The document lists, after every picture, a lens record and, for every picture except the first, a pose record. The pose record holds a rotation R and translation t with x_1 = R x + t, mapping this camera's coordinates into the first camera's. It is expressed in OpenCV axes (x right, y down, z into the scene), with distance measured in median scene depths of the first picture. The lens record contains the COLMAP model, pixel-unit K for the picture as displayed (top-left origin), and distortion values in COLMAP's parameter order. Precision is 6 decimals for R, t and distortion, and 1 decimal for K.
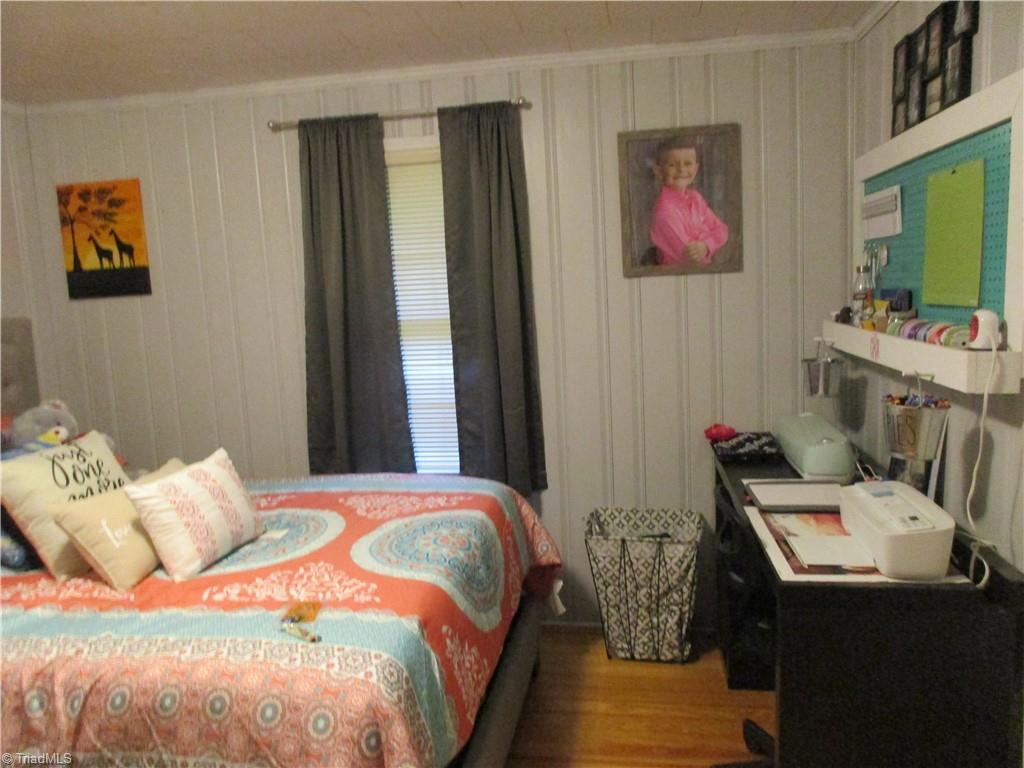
lens RADIAL K [[756.7, 0, 500.7], [0, 756.7, 367.8], [0, 0, 1]] dist [0.033926, -0.031980]
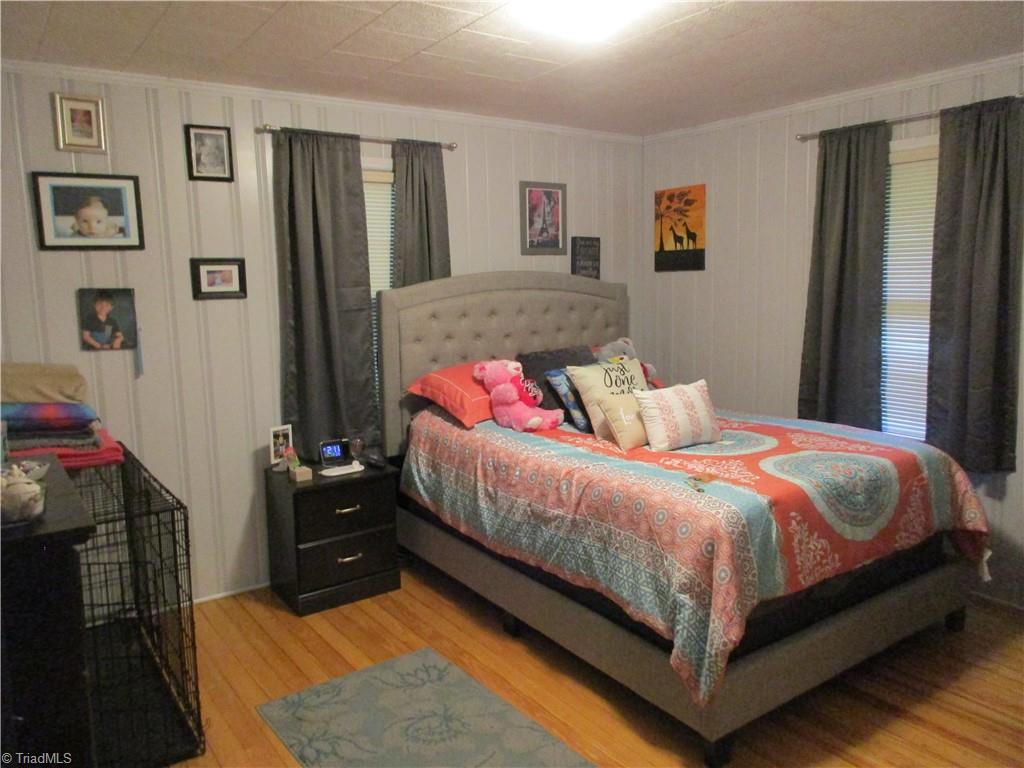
lens RADIAL K [[762.6, 0, 511.0], [0, 762.6, 377.6], [0, 0, 1]] dist [-0.013893, 0.012627]
pose [[0.708637, 0.129518, -0.693584, 0.312687], [-0.095595, 0.991568, 0.087492, 0.008654], [0.699067, 0.004303, 0.715043, -0.244850]]
